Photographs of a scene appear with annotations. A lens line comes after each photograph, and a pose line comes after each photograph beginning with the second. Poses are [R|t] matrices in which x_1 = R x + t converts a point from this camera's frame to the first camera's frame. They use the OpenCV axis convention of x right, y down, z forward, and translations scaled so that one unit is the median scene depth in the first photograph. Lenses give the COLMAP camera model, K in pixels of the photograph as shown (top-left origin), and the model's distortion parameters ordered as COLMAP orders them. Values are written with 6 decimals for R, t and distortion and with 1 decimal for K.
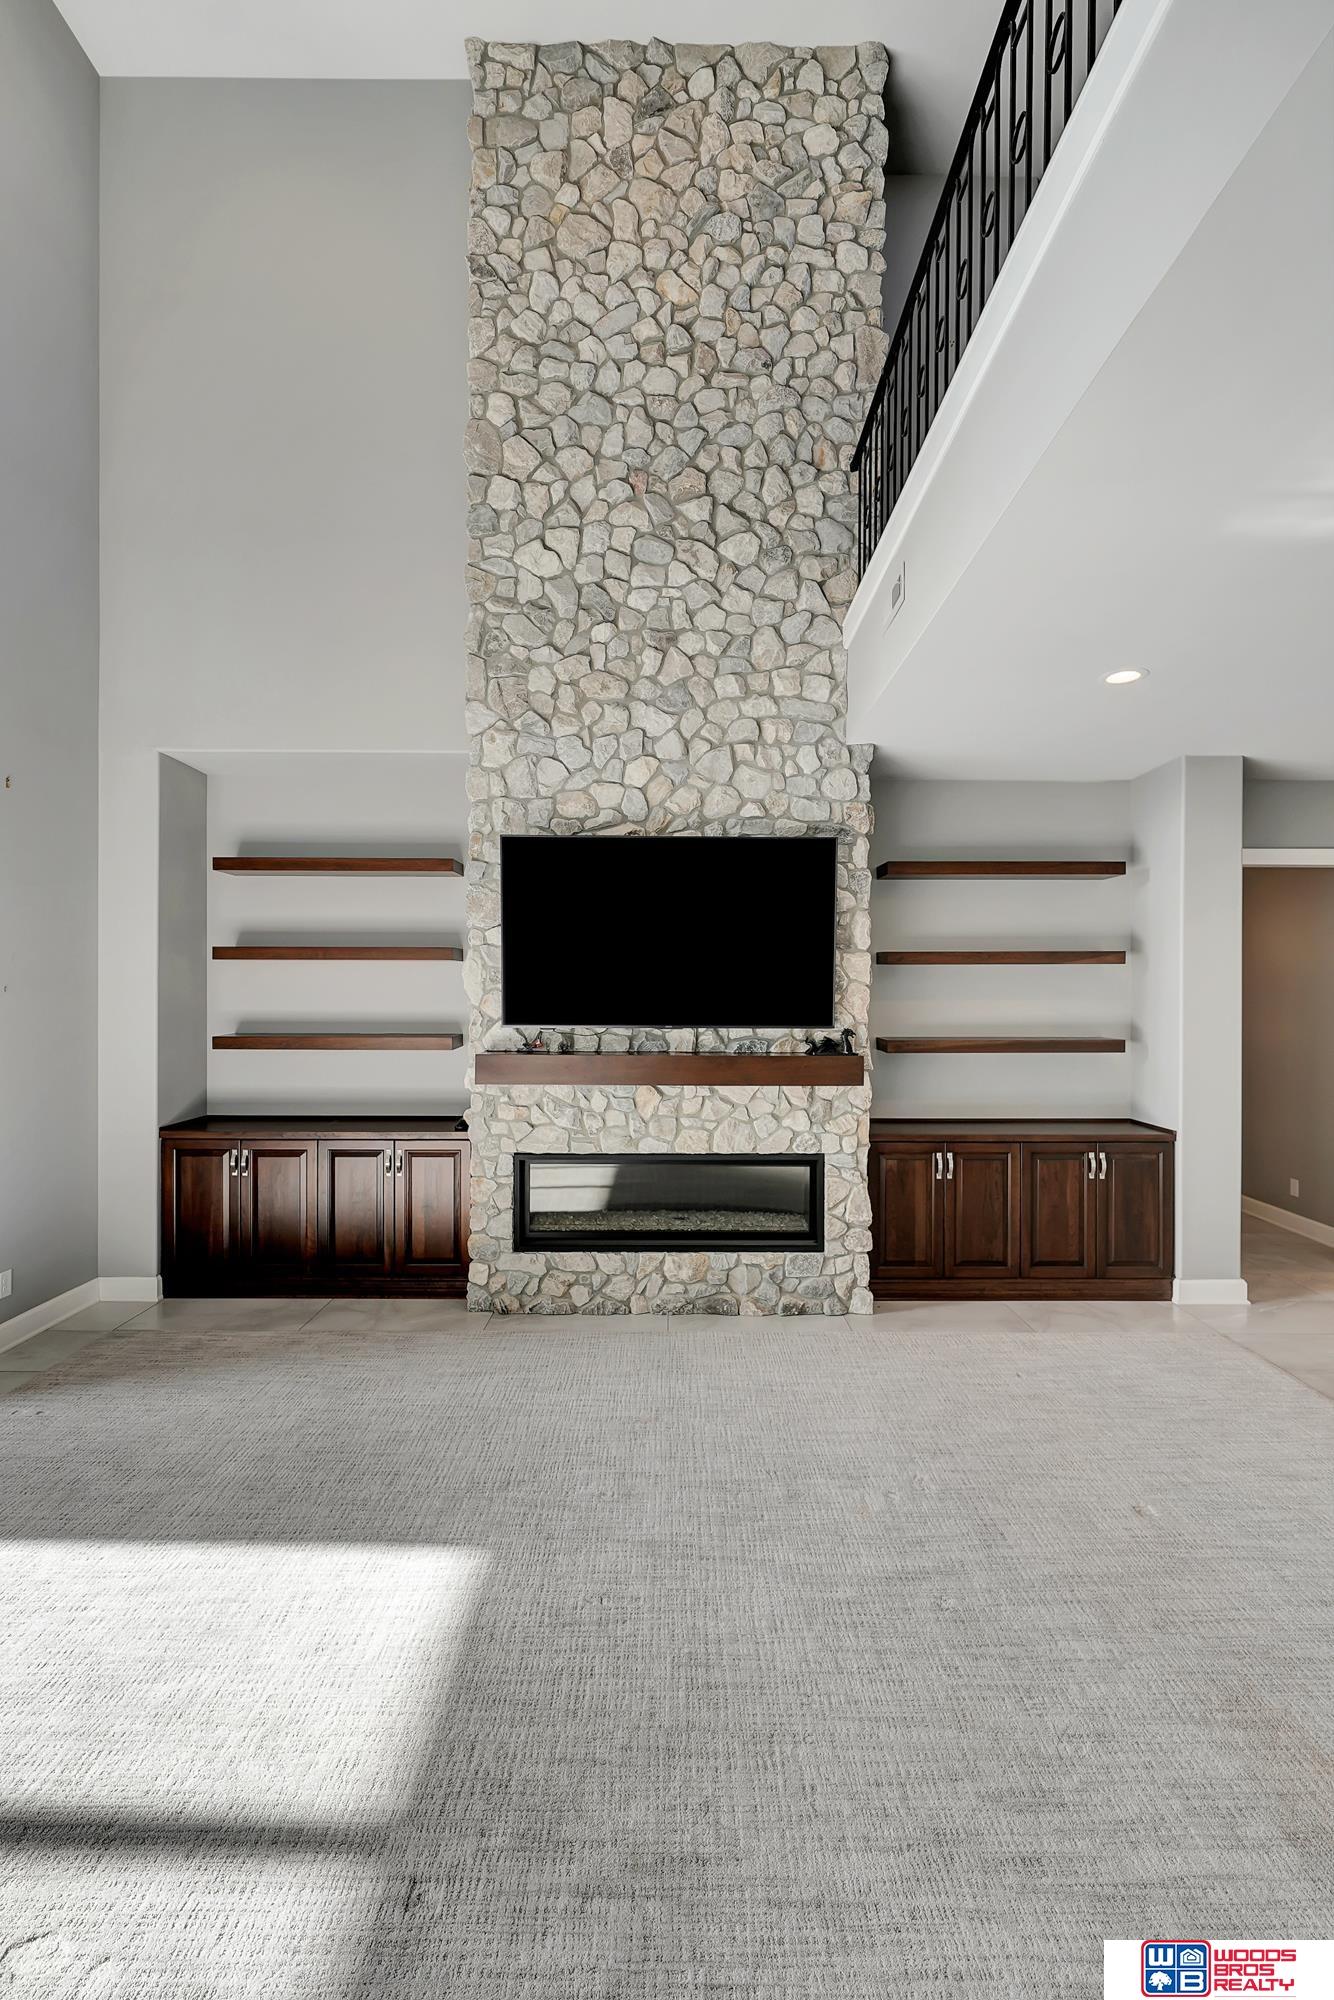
lens RADIAL K [[866.6, 0, 655.5], [0, 866.6, 999.0], [0, 0, 1]] dist [-0.005029, 0.001449]
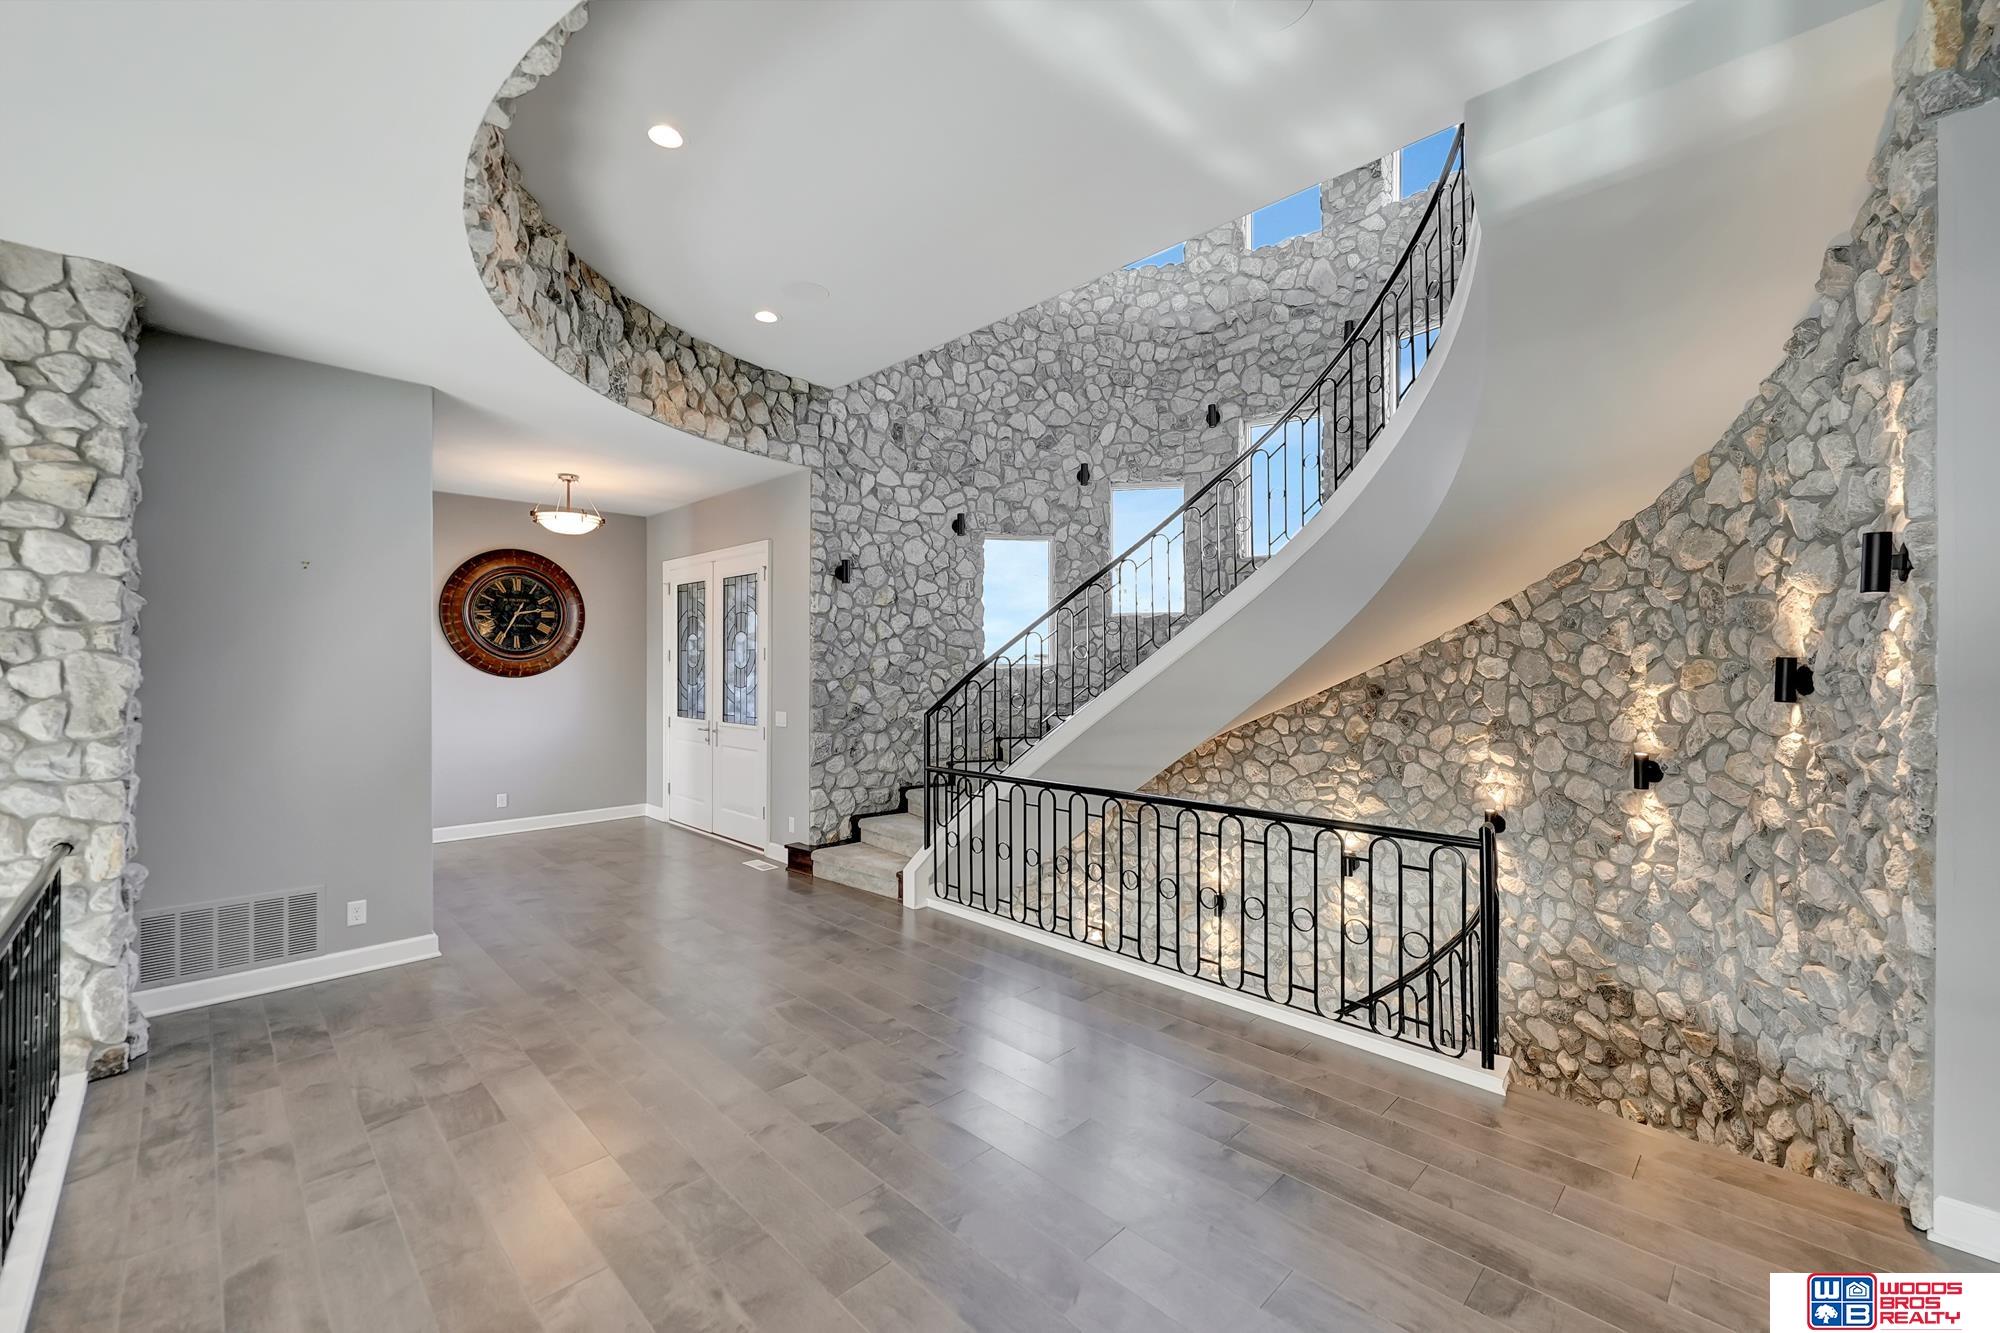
lens RADIAL K [[814.6, 0, 999.3], [0, 814.6, 663.7], [0, 0, 1]] dist [-0.002943, 0.001186]
pose [[0.706648, -0.000869, 0.707564, 0.301180], [0.005257, 0.999978, -0.004022, -0.761790], [-0.707545, 0.006561, 0.706637, -0.008478]]
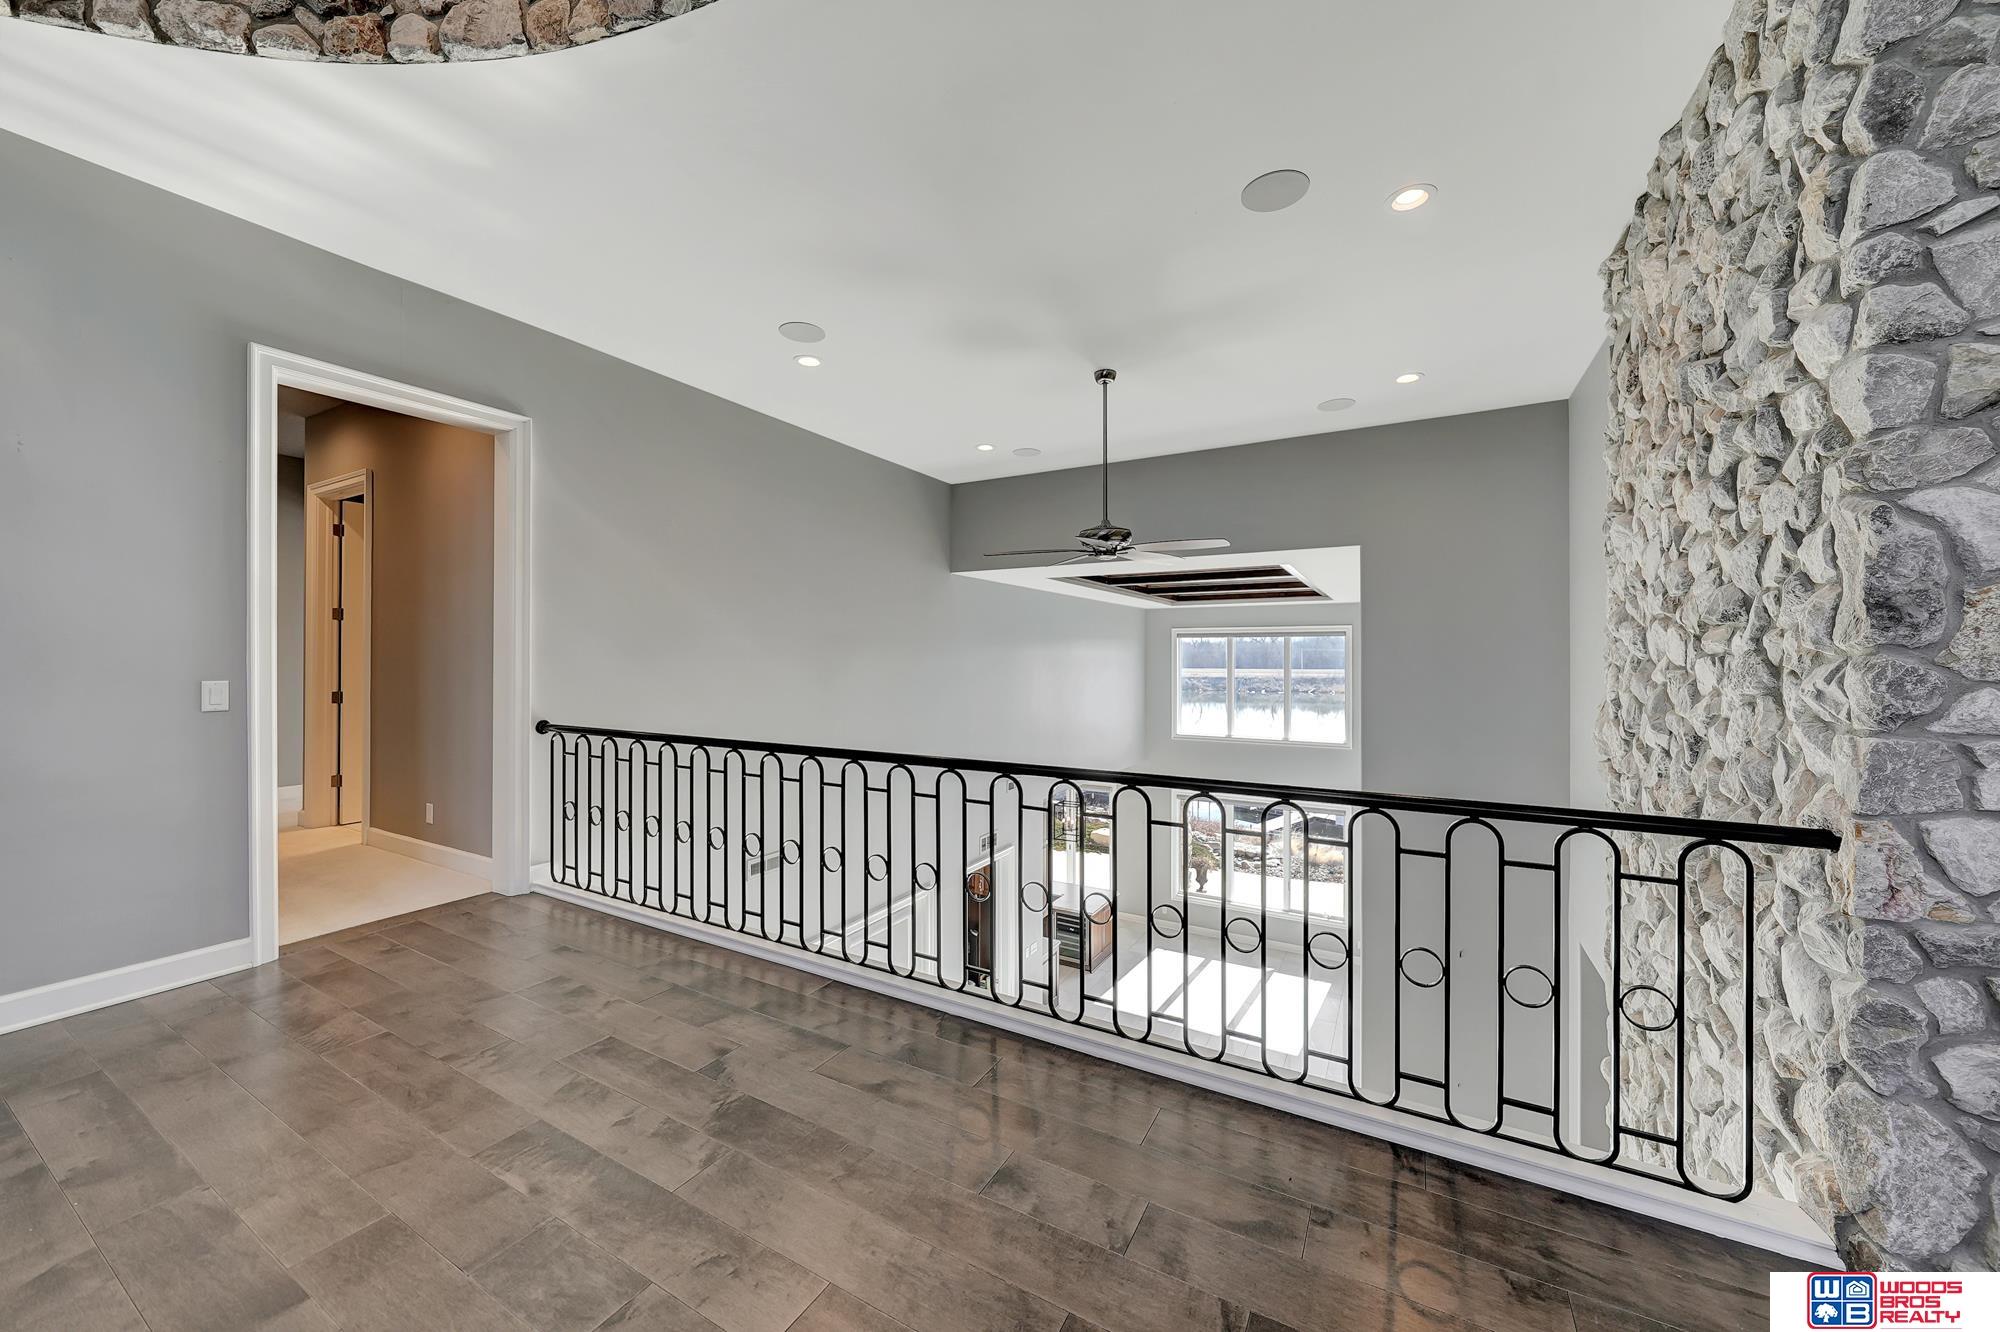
lens RADIAL K [[720.7, 0, 992.7], [0, 720.7, 656.2], [0, 0, 1]] dist [-0.001377, 0.000216]
pose [[-0.489085, -0.009291, -0.872186, 0.728352], [-0.011328, 0.999927, -0.004300, -0.700169], [0.872162, 0.007777, -0.489155, 0.822634]]
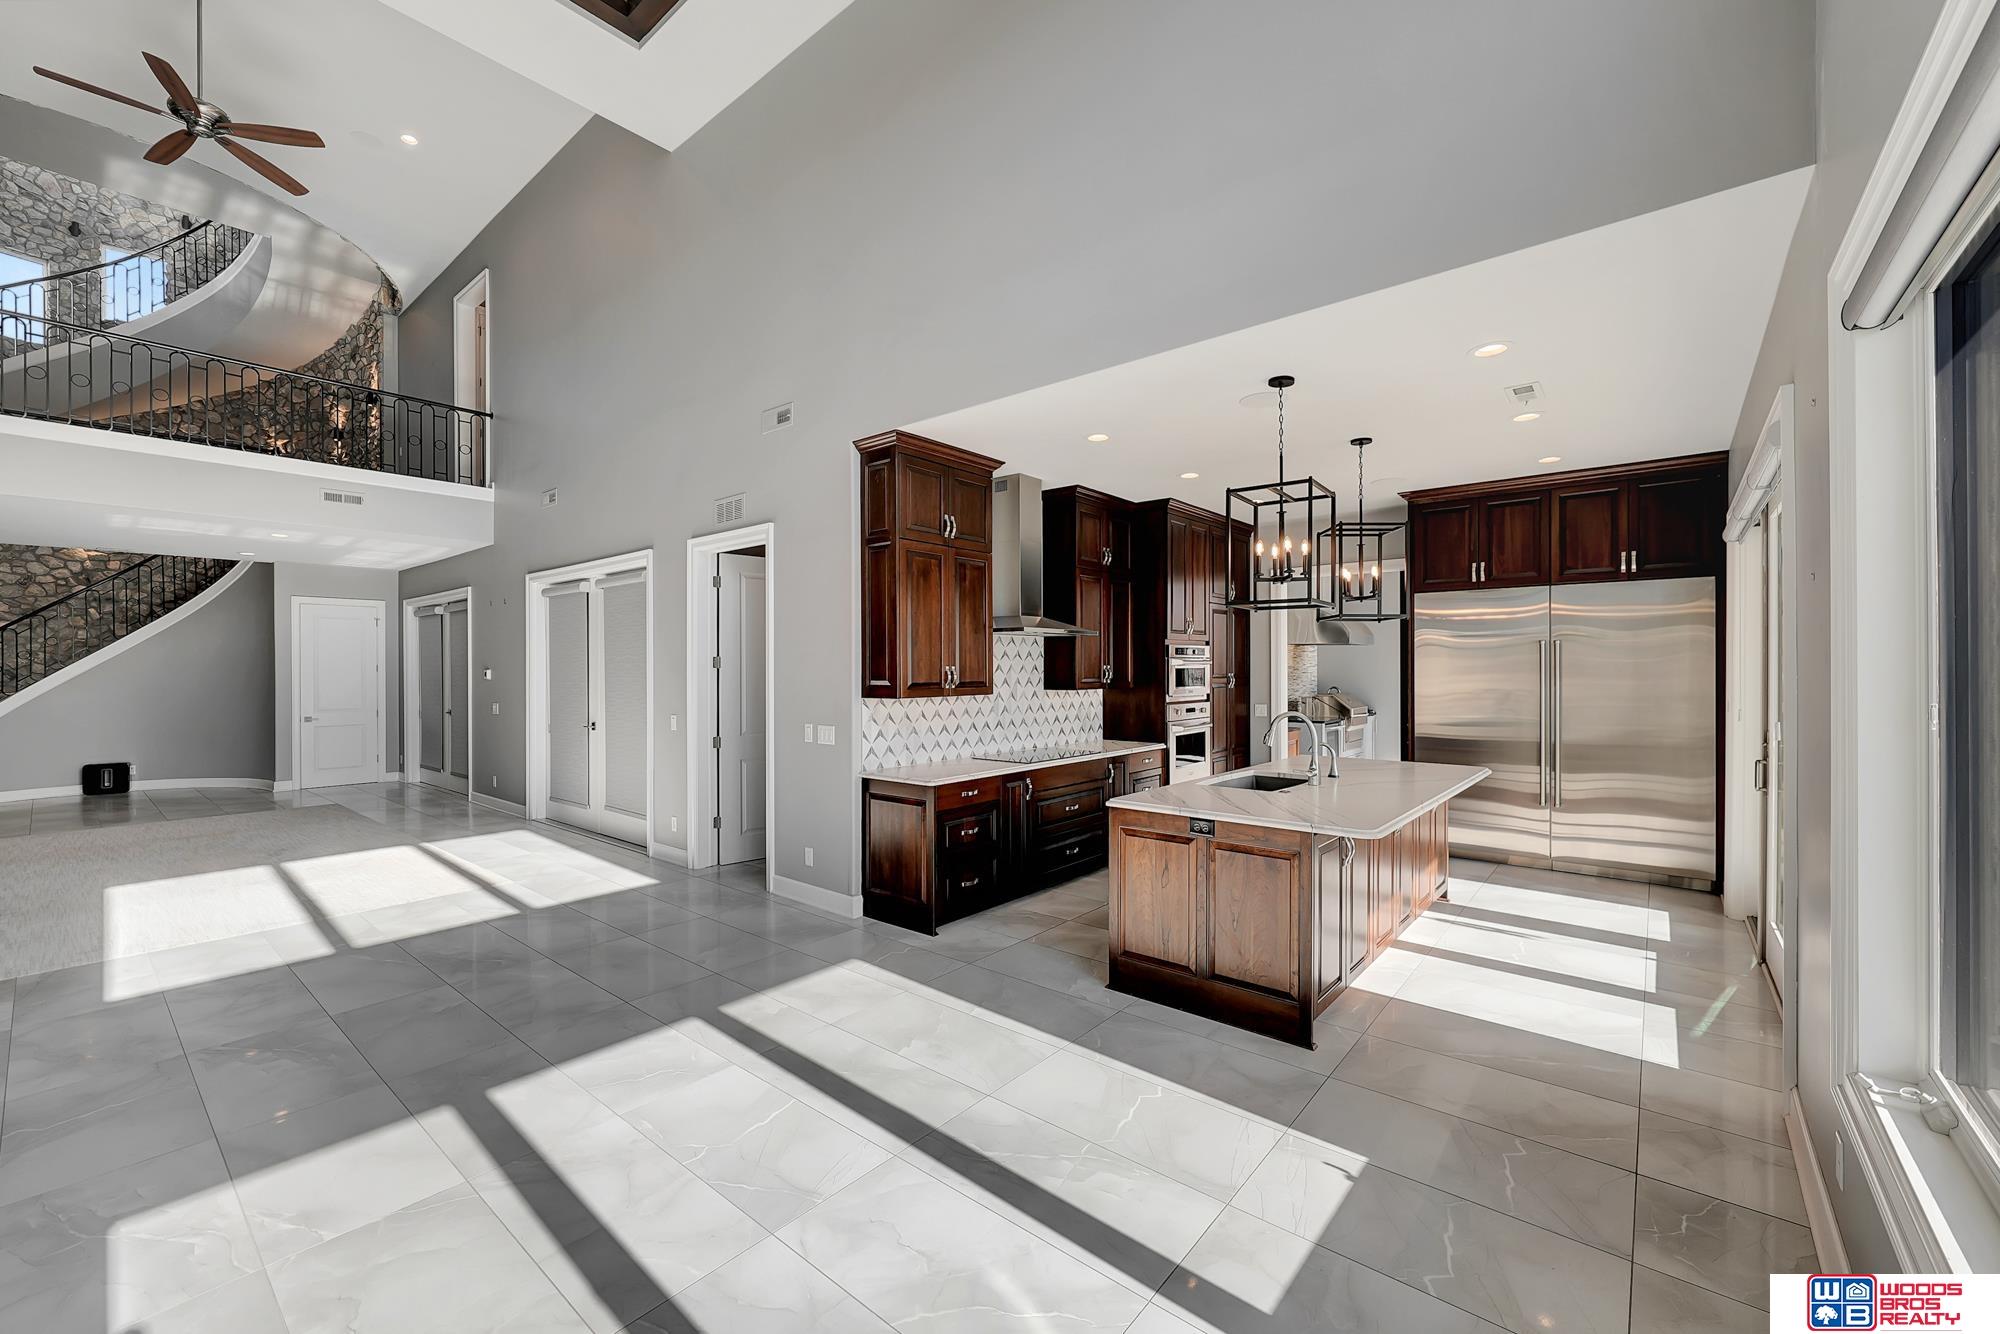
lens RADIAL K [[814.6, 0, 1009.7], [0, 814.6, 671.1], [0, 0, 1]] dist [-0.002943, 0.001186]
pose [[-0.770445, -0.000453, 0.637507, -2.077022], [0.006847, 0.999936, 0.008986, 0.018984], [-0.637470, 0.011288, -0.770392, 0.662054]]
